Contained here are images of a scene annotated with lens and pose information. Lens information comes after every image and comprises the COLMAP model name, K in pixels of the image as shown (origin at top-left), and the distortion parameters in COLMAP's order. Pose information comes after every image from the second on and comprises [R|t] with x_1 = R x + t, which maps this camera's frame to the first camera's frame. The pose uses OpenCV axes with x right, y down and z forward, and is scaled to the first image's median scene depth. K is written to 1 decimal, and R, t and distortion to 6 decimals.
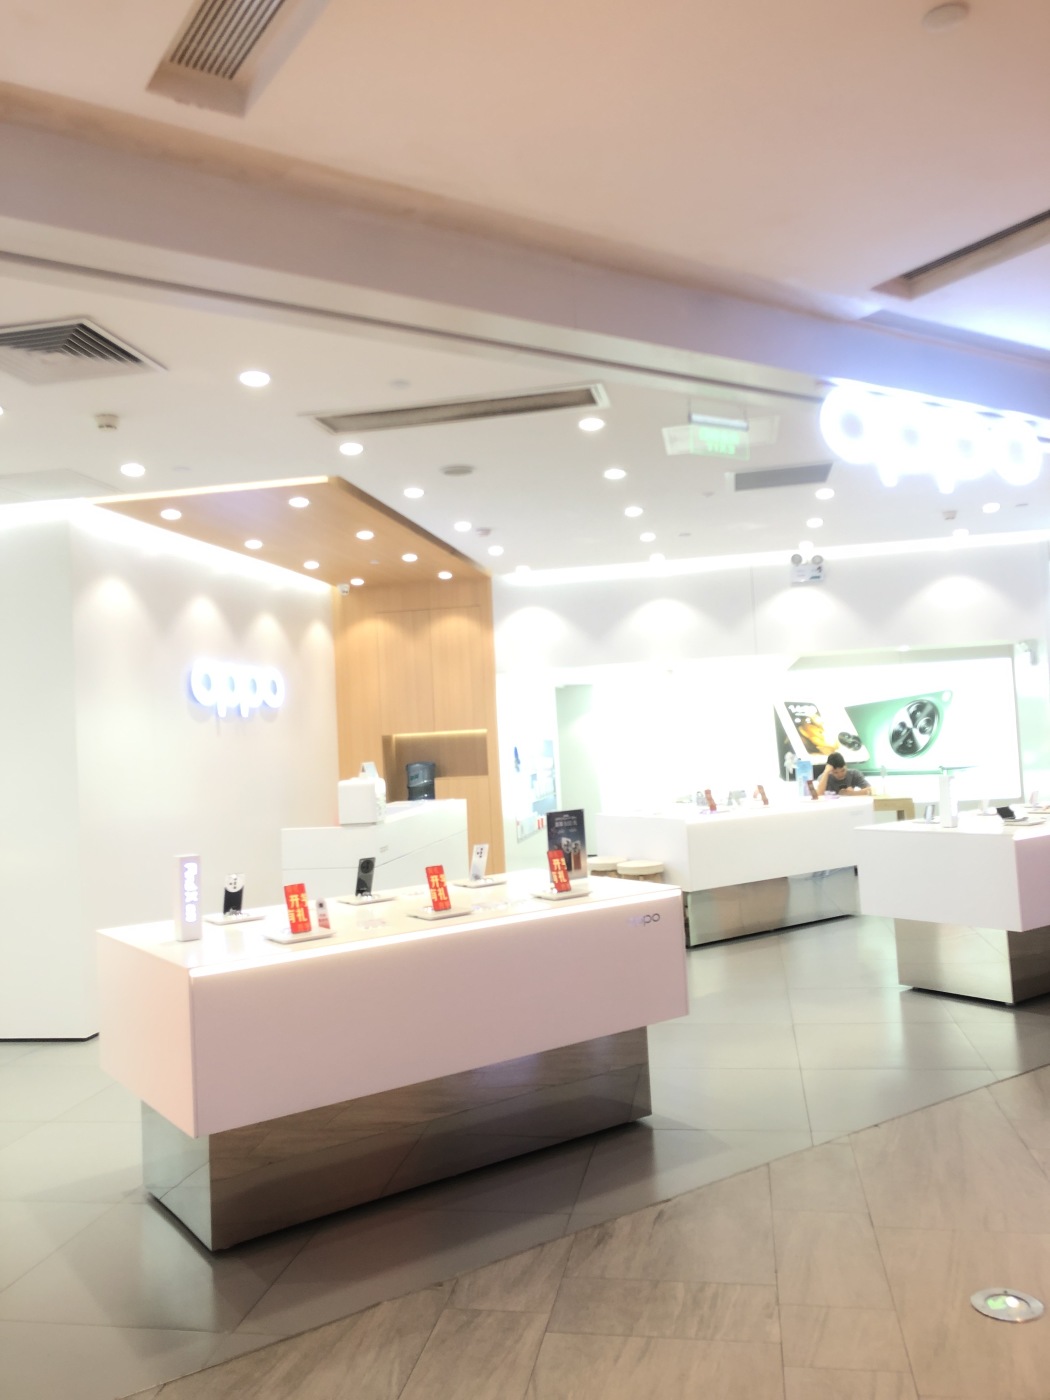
lens RADIAL K [[1137.7, 0, 530.4], [0, 1137.7, 663.7], [0, 0, 1]] dist [0.013990, 0.005052]
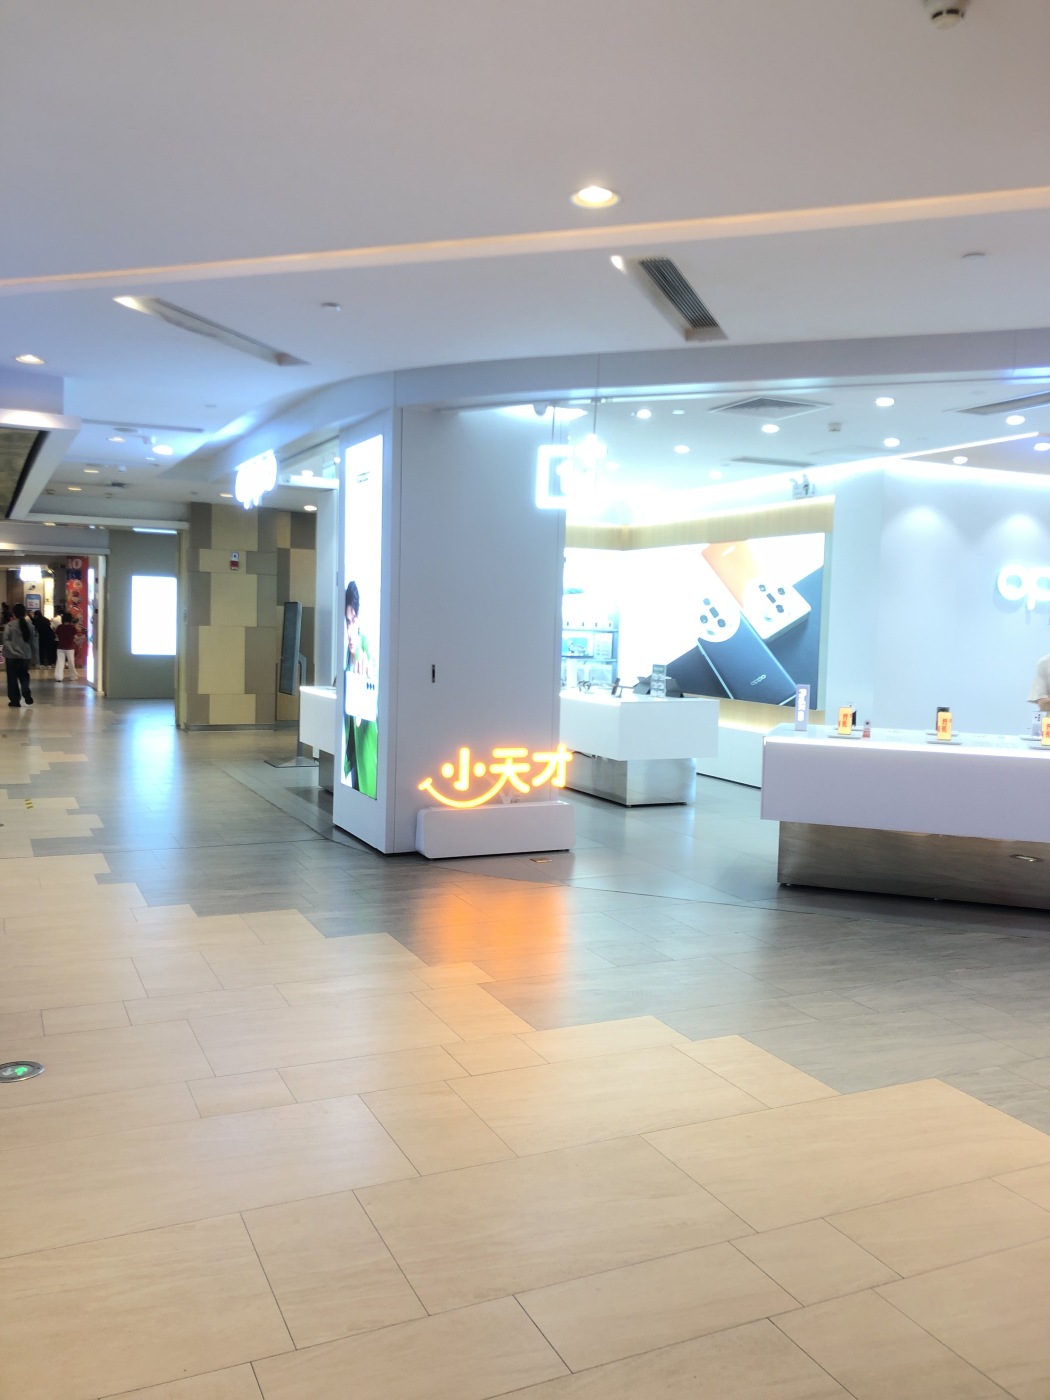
lens RADIAL K [[1137.7, 0, 530.4], [0, 1137.7, 663.7], [0, 0, 1]] dist [0.013990, 0.005052]
pose [[0.591019, 0.095603, -0.800972, 0.701874], [-0.007203, 0.993538, 0.113272, -0.055670], [0.806625, -0.061176, 0.587889, -0.330852]]
